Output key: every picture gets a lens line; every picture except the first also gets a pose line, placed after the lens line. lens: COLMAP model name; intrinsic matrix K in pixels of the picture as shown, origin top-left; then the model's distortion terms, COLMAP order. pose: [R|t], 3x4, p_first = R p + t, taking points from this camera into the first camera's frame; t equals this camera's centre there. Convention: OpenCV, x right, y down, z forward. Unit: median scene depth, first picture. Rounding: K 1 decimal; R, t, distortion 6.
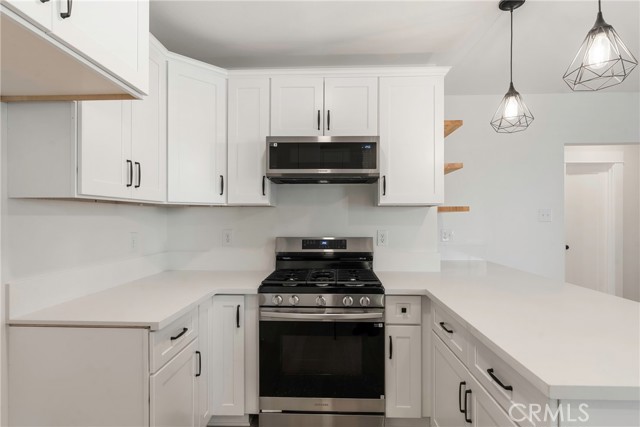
lens RADIAL K [[325.9, 0, 320.8], [0, 325.9, 217.4], [0, 0, 1]] dist [-0.004532, -0.001967]
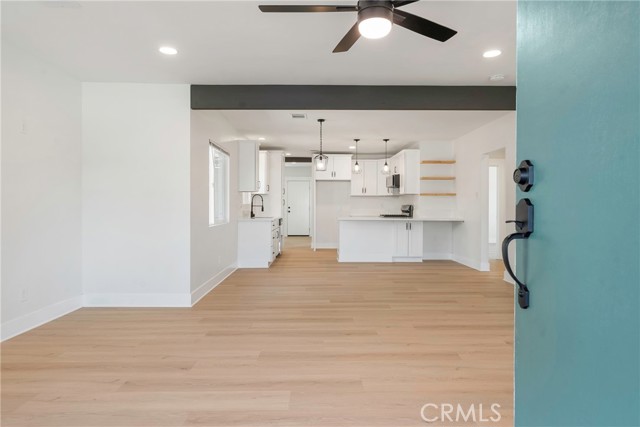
lens RADIAL K [[380.2, 0, 322.8], [0, 380.2, 207.6], [0, 0, 1]] dist [-0.001469, 0.001439]
pose [[0.063305, 0.005211, -0.997981, 3.845646], [-0.001953, 0.999985, 0.005097, 0.076681], [0.997992, 0.001627, 0.063314, -0.004939]]
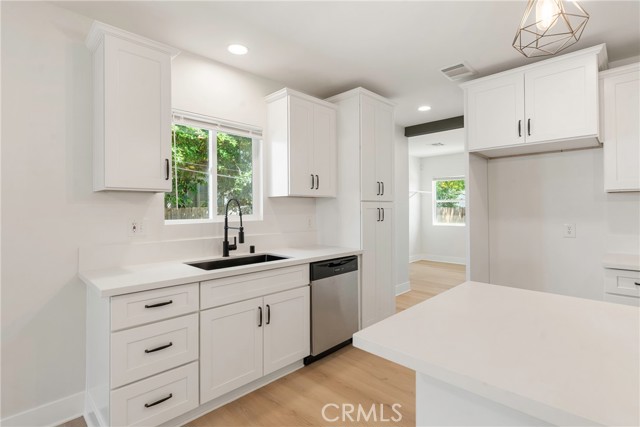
lens RADIAL K [[310.1, 0, 321.7], [0, 310.1, 206.7], [0, 0, 1]] dist [-0.009796, 0.005058]
pose [[-0.666426, -0.003036, -0.745565, 0.995380], [0.006775, 0.999926, -0.010128, 0.018758], [0.745540, -0.011801, -0.666356, 0.567525]]
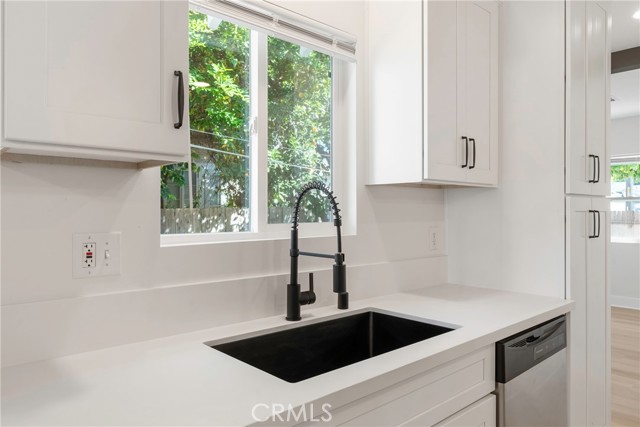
lens RADIAL K [[441.1, 0, 322.4], [0, 441.1, 210.0], [0, 0, 1]] dist [0.006620, 0.000881]
pose [[-0.702935, -0.006247, -0.711227, 0.854382], [0.000003, 0.999961, -0.008786, 0.019822], [0.711254, -0.006179, -0.702908, 0.088240]]
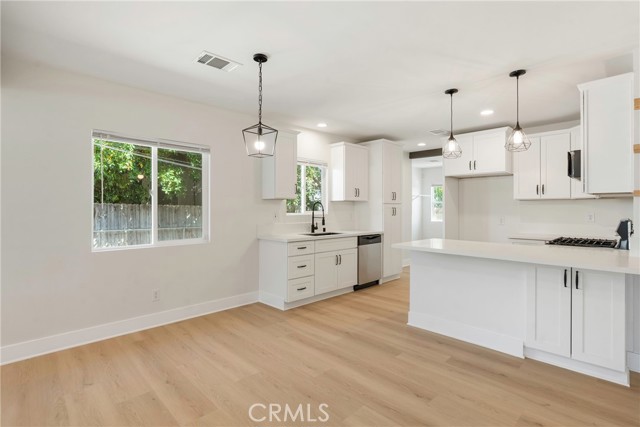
lens RADIAL K [[310.1, 0, 320.3], [0, 310.1, 209.0], [0, 0, 1]] dist [-0.009796, 0.005058]
pose [[-0.683274, -0.000044, -0.730162, 1.894476], [0.000034, 1.000000, -0.000091, 0.023279], [0.730162, -0.000087, -0.683274, 1.043406]]
